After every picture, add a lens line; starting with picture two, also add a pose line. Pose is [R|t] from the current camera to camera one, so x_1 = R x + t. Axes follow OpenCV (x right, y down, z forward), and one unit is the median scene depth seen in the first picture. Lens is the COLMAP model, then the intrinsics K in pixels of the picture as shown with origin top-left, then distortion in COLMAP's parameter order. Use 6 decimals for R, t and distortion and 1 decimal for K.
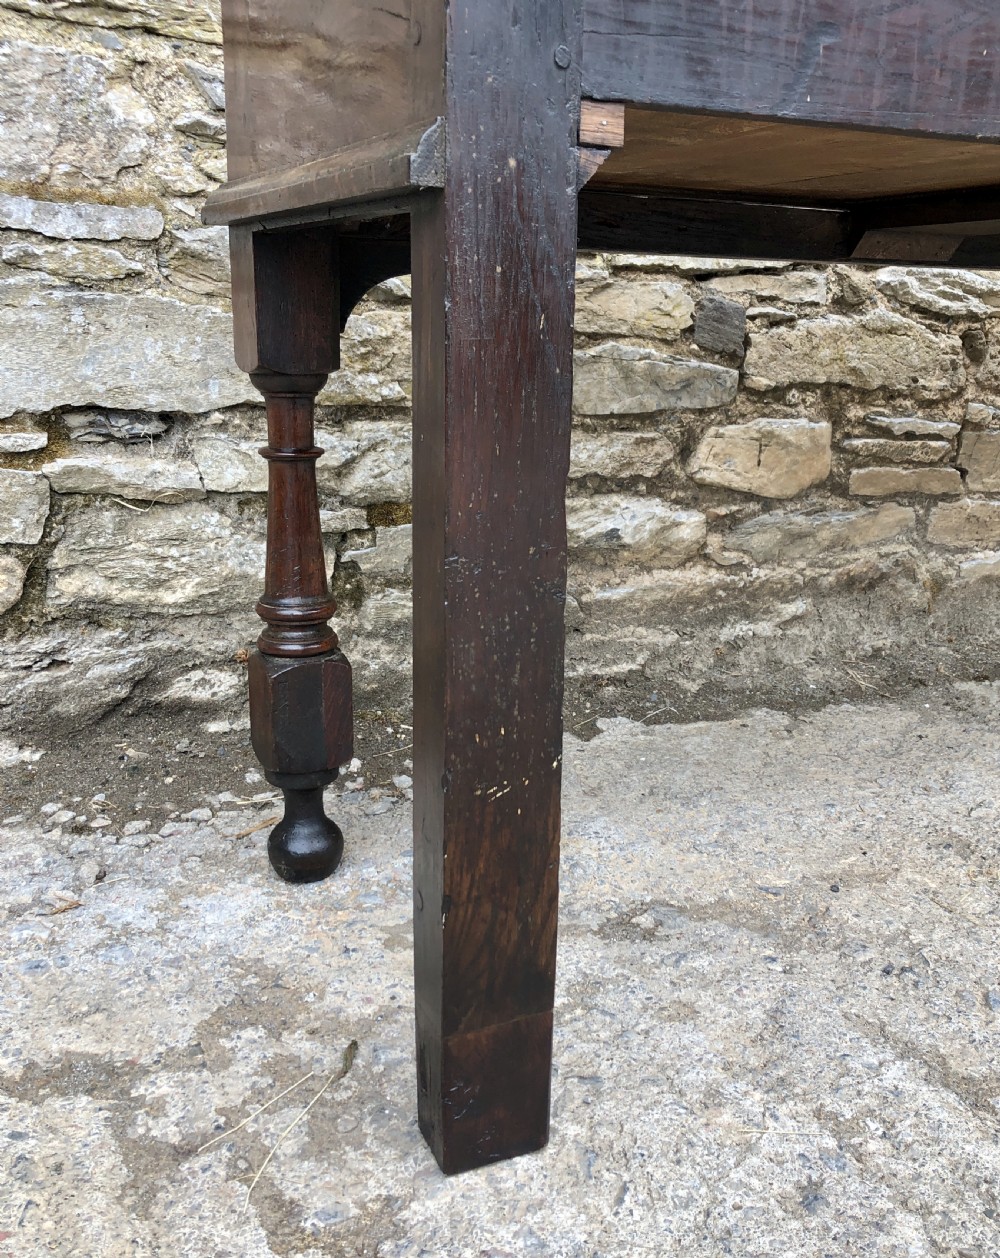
lens RADIAL K [[1191.7, 0, 515.1], [0, 1191.7, 589.2], [0, 0, 1]] dist [0.020412, 0.000000]
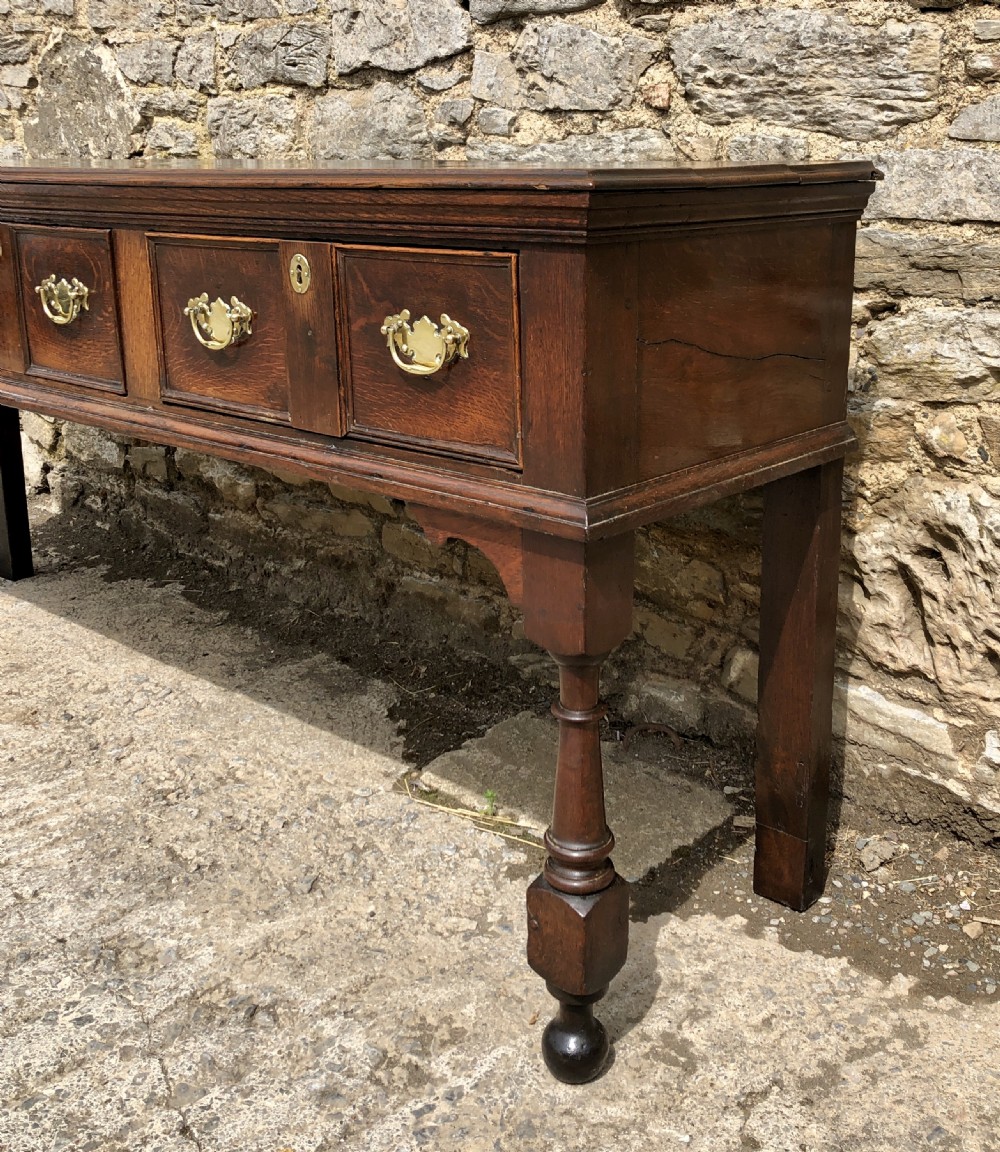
lens RADIAL K [[1245.3, 0, 582.9], [0, 1245.3, 448.0], [0, 0, 1]] dist [0.027886, 0.000000]
pose [[0.422558, 0.184348, -0.887390, 2.049859], [-0.199420, 0.974013, 0.107383, -0.423268], [0.884125, 0.131588, 0.448340, 0.755813]]
